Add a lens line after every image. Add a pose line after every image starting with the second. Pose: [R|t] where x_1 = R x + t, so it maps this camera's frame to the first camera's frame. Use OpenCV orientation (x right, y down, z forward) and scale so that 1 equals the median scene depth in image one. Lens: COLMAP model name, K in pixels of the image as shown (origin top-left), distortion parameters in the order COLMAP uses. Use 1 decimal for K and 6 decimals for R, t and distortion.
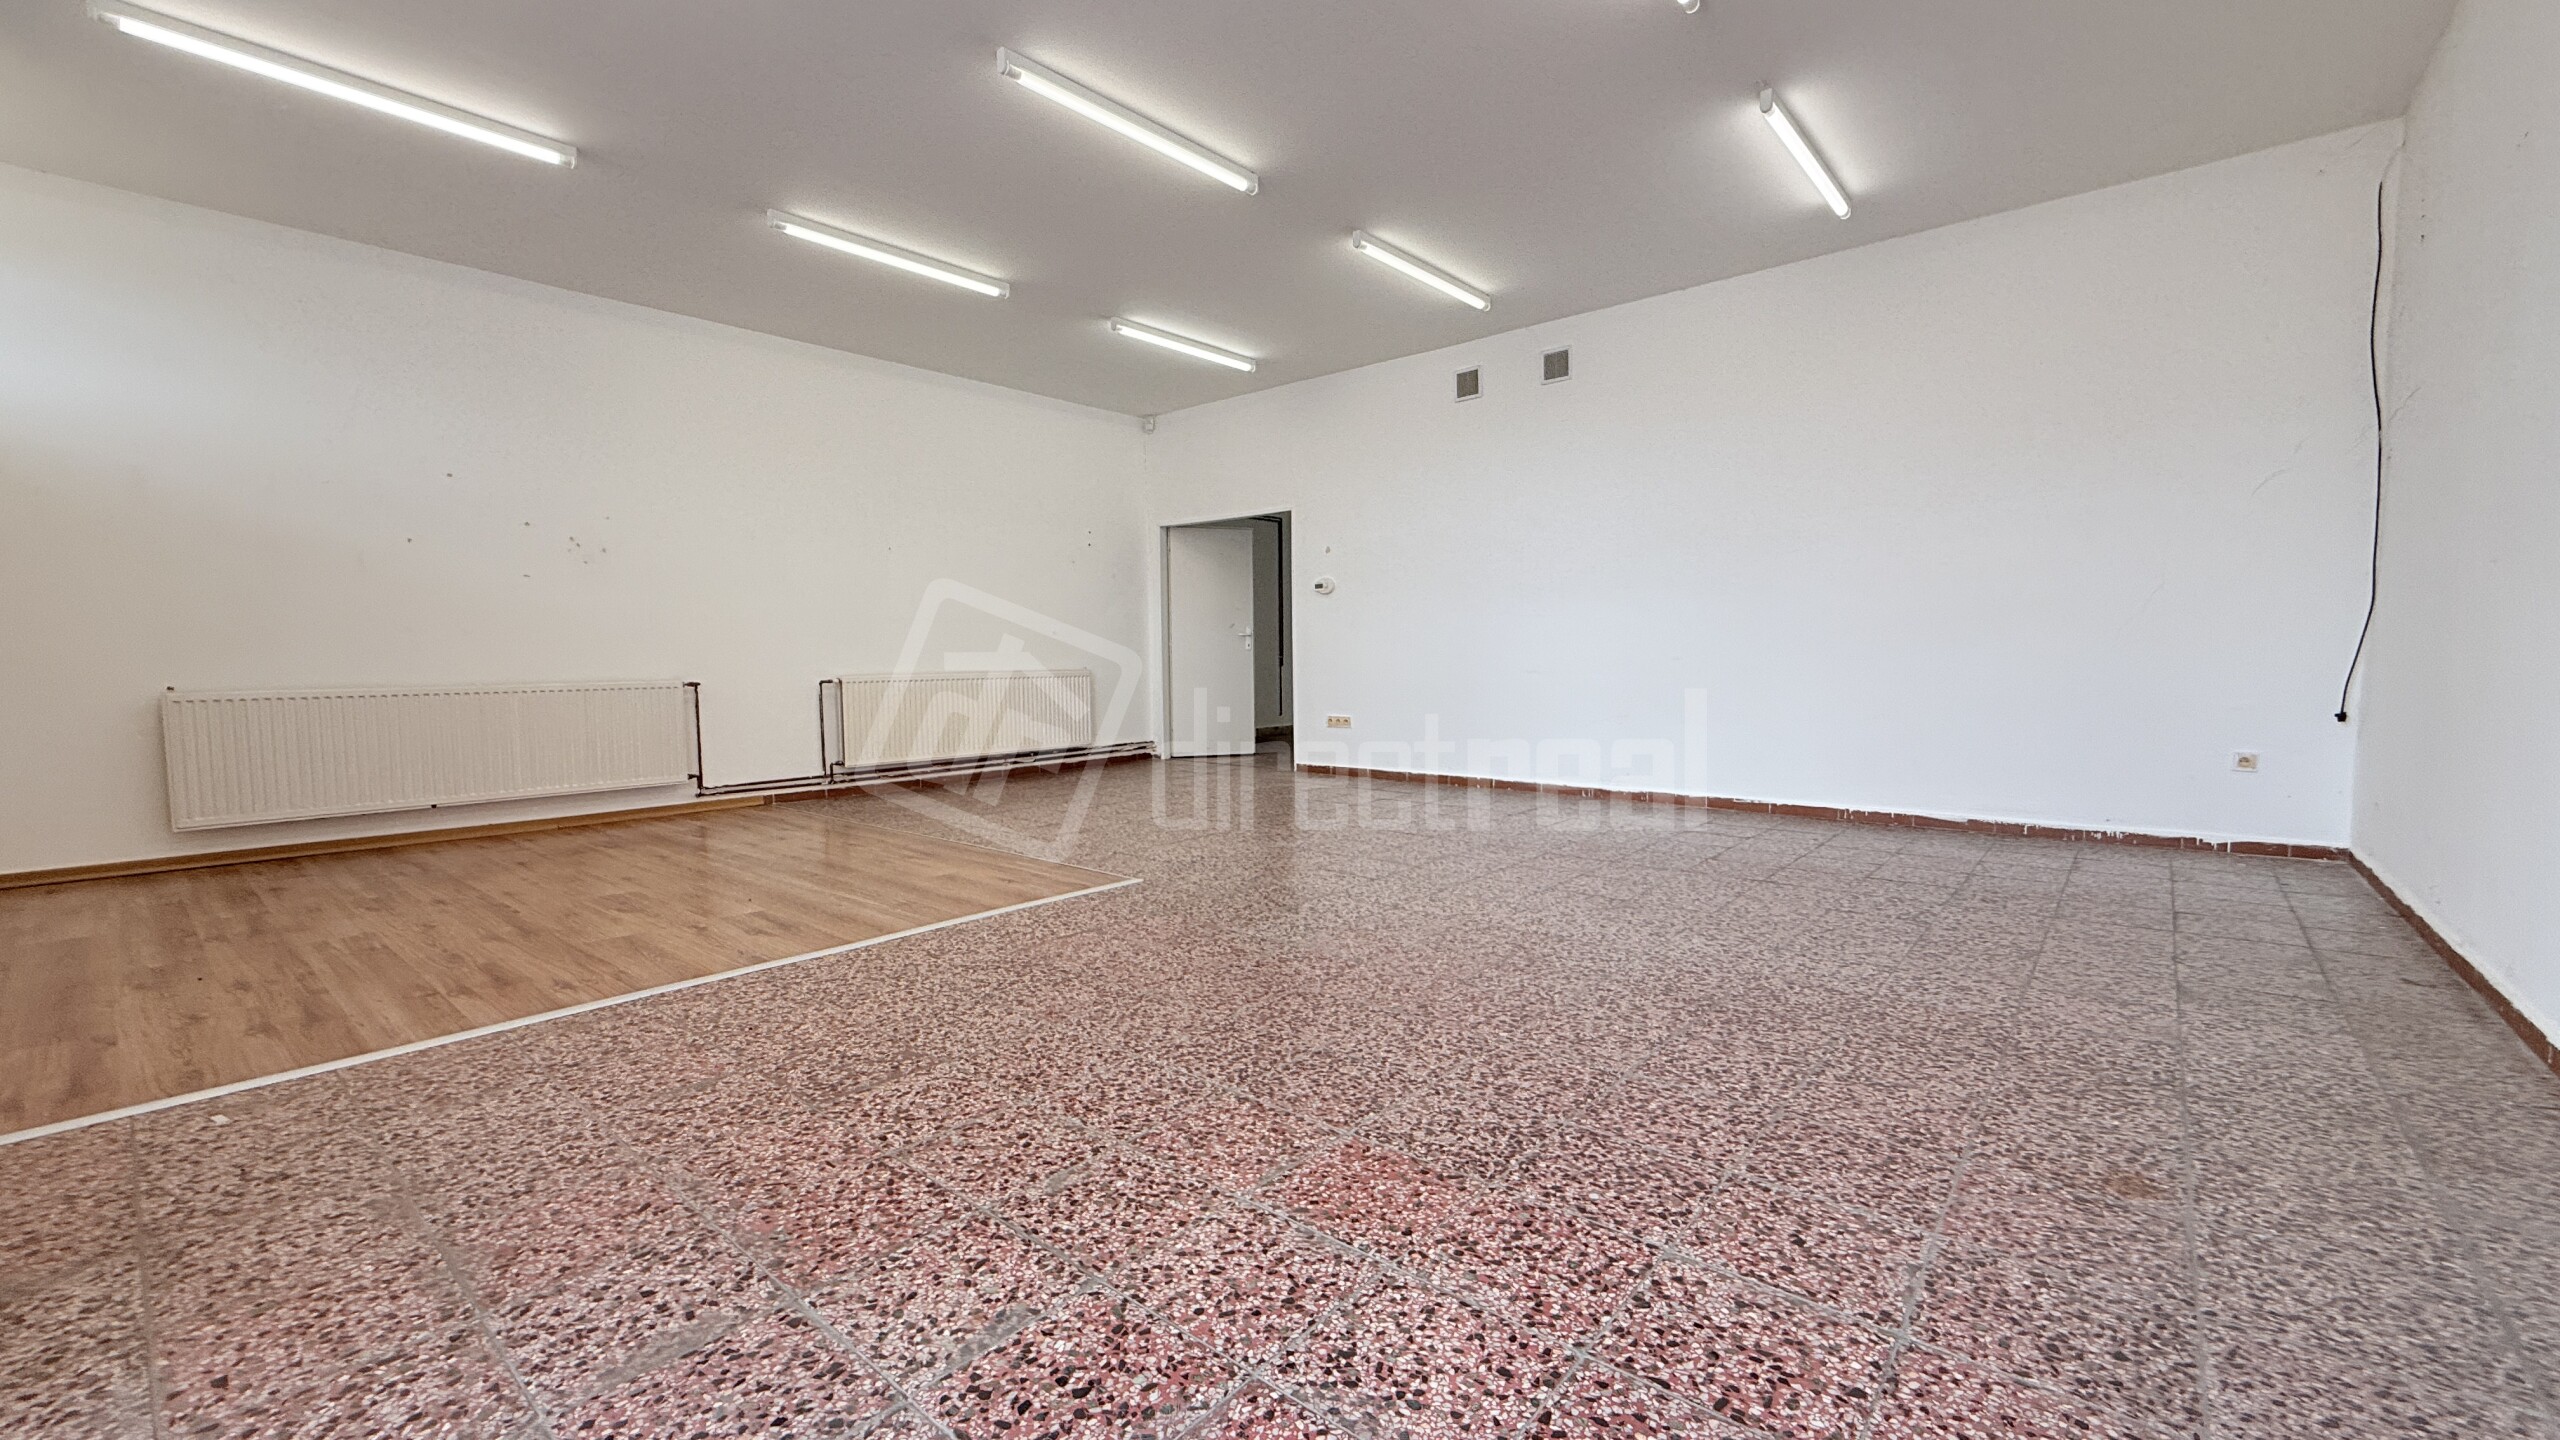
lens RADIAL K [[1020.0, 0, 1276.6], [0, 1020.0, 718.9], [0, 0, 1]] dist [-0.001364, 0.000382]
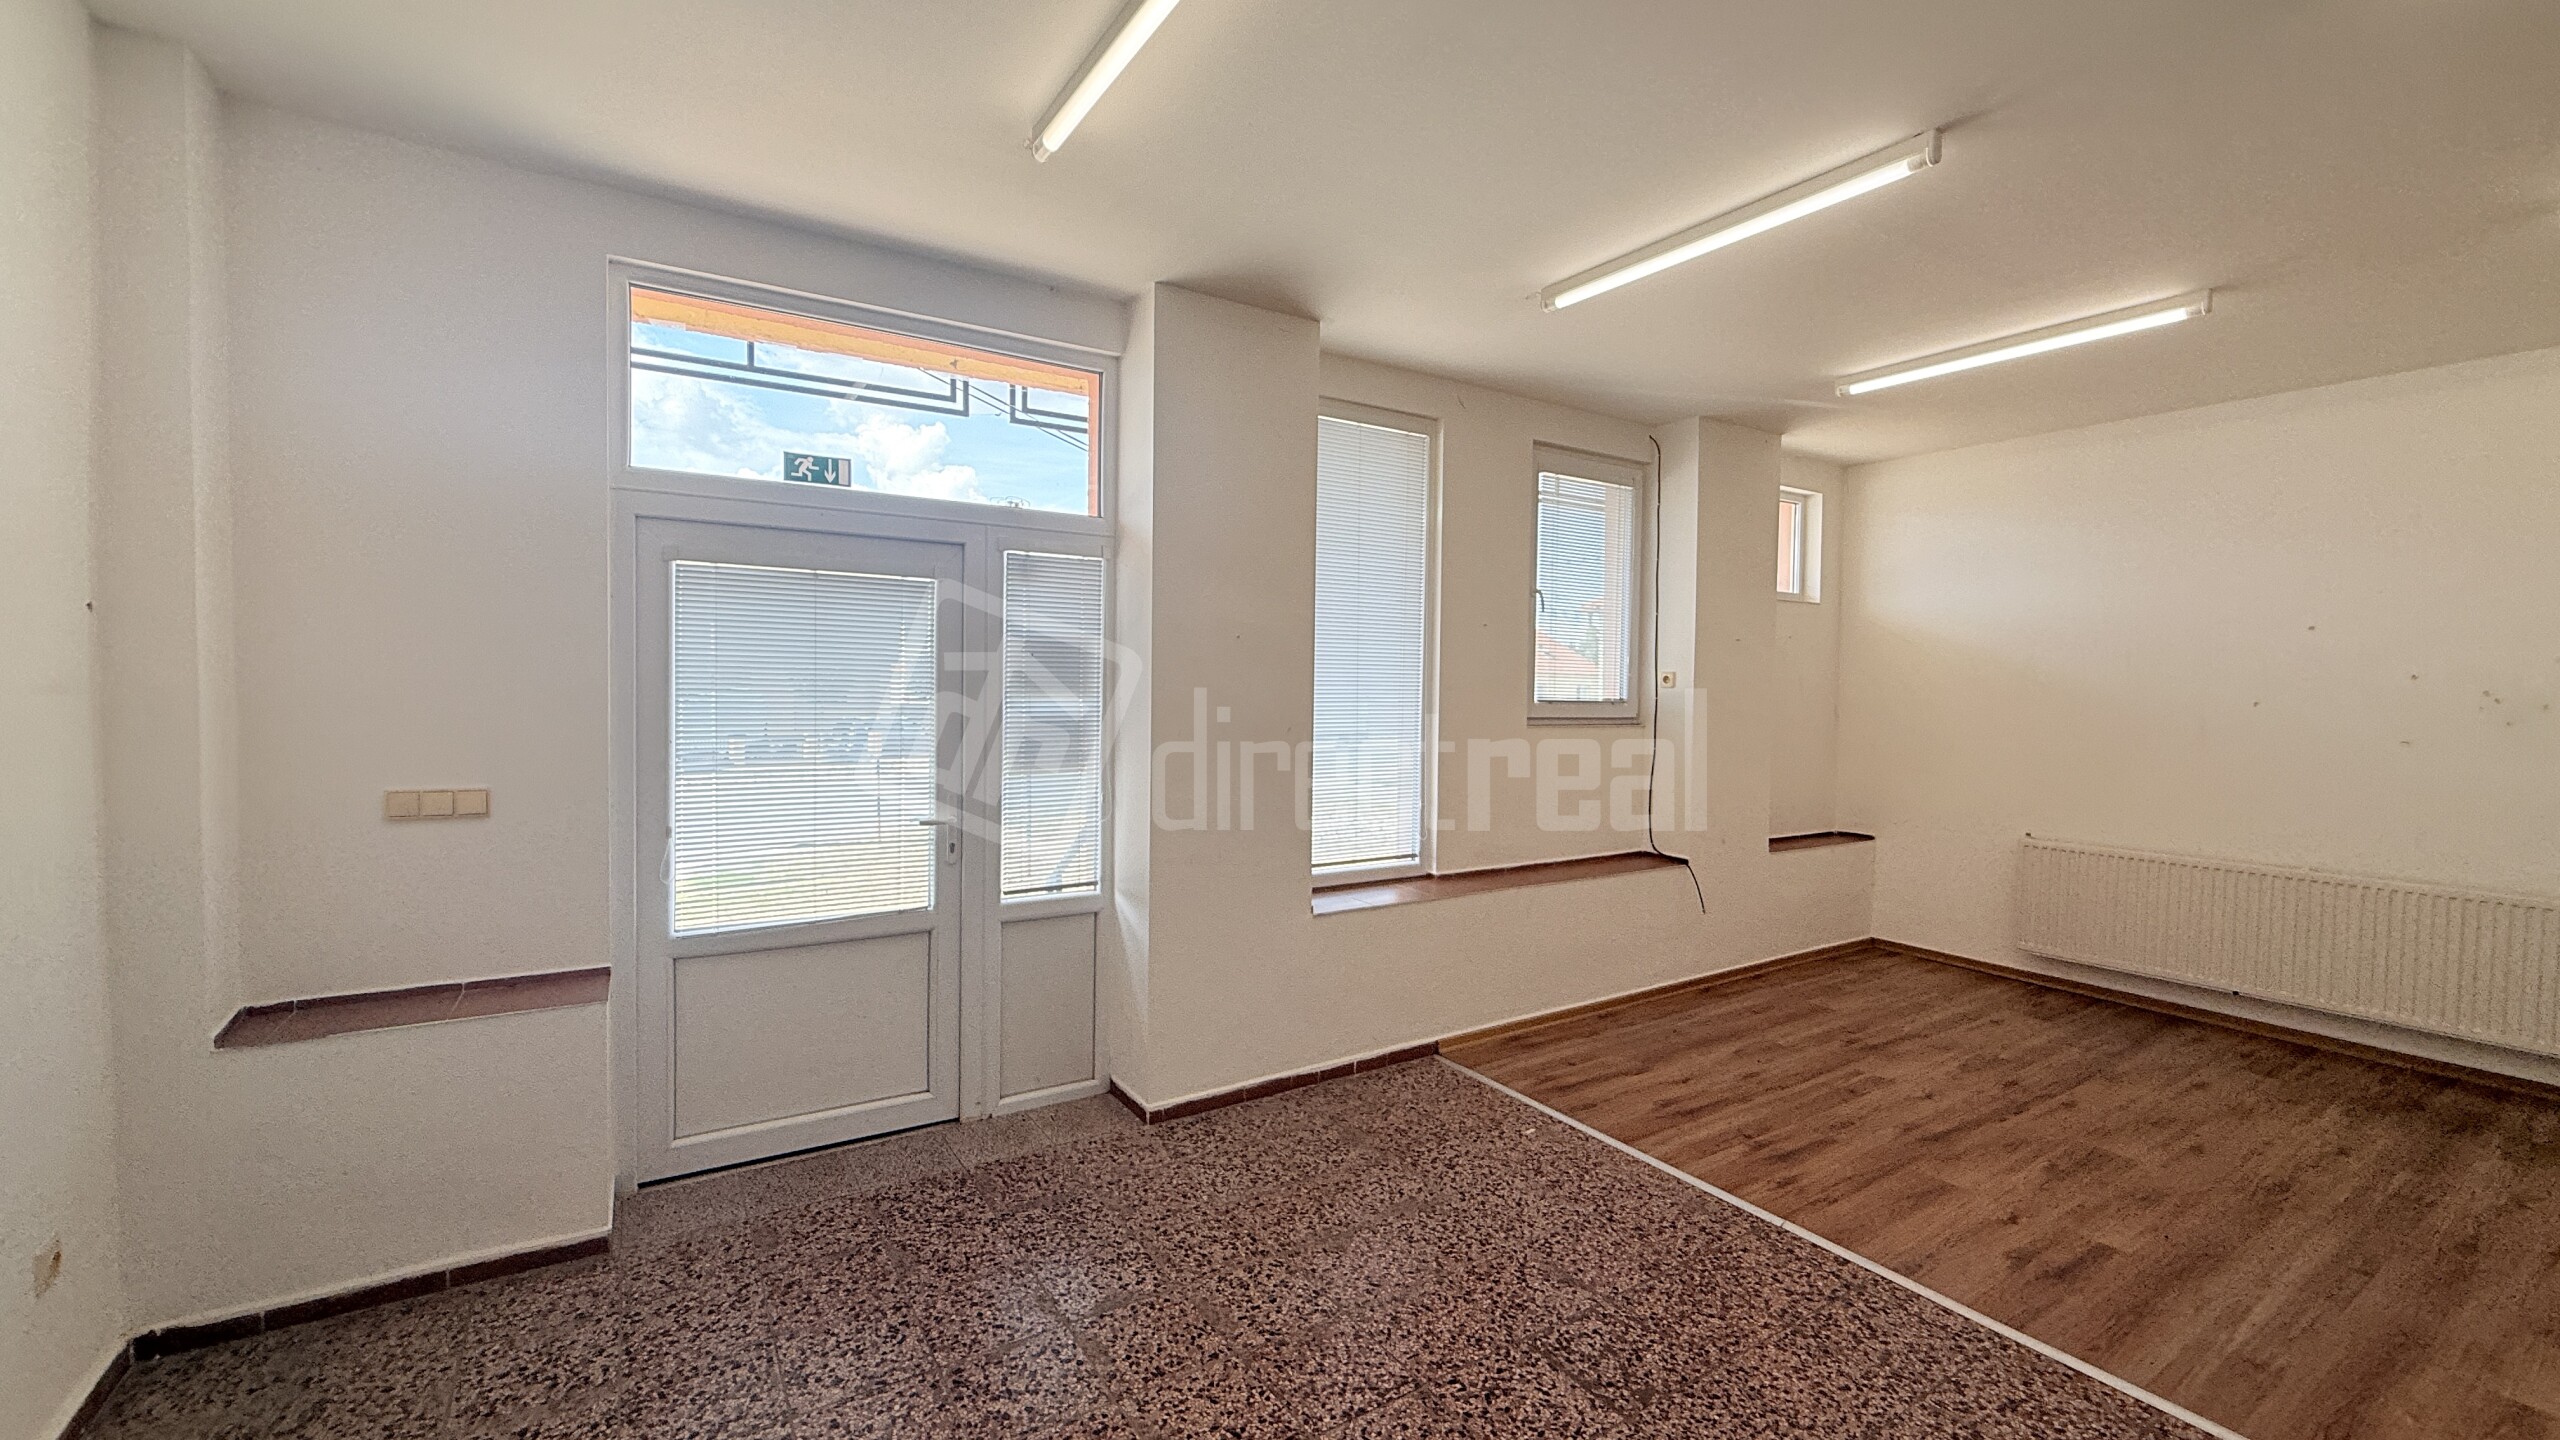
lens RADIAL K [[1020.0, 0, 1272.3], [0, 1020.0, 715.7], [0, 0, 1]] dist [-0.001364, 0.000382]
pose [[-0.300299, 0.038231, -0.953079, 0.604152], [-0.067621, 0.995829, 0.061252, -0.324096], [0.951445, 0.082842, -0.296461, 0.855649]]
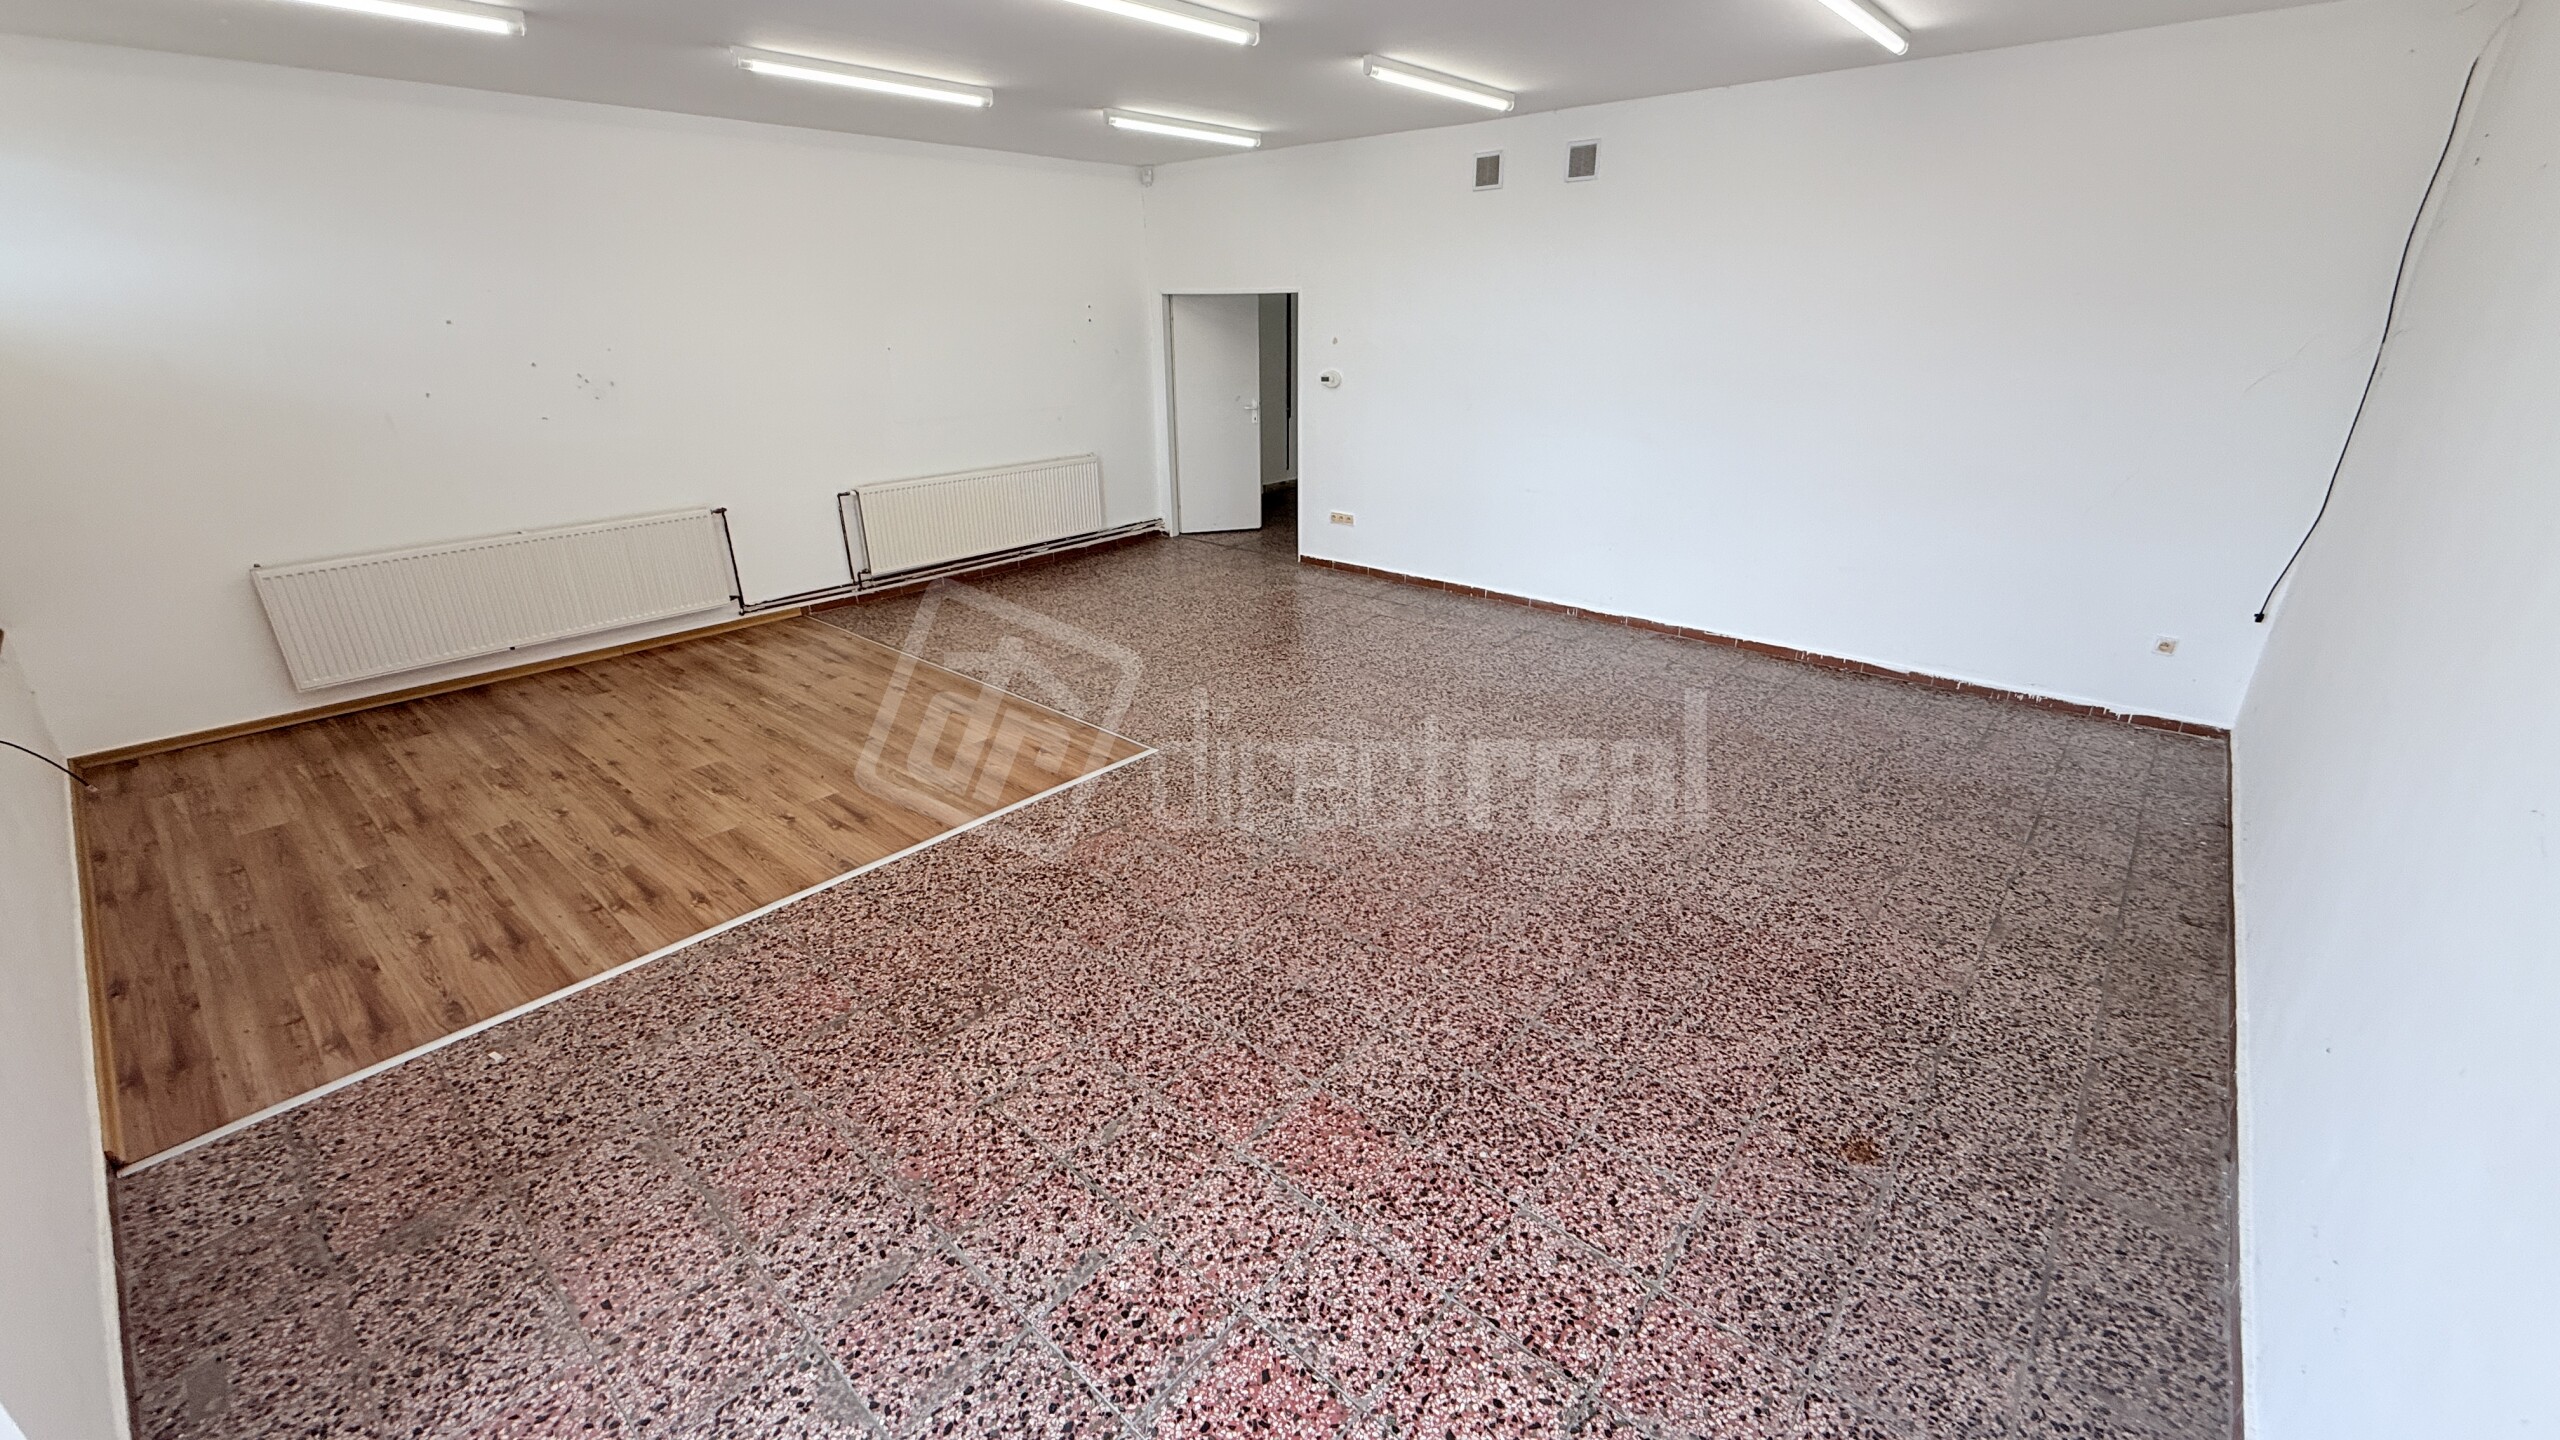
lens RADIAL K [[1020.0, 0, 1276.7], [0, 1020.0, 720.1], [0, 0, 1]] dist [-0.001364, 0.000382]
pose [[0.999925, 0.008886, -0.008452, 0.018358], [-0.005730, 0.947866, 0.318618, -0.396115], [0.010842, -0.318546, 0.947846, -0.120390]]
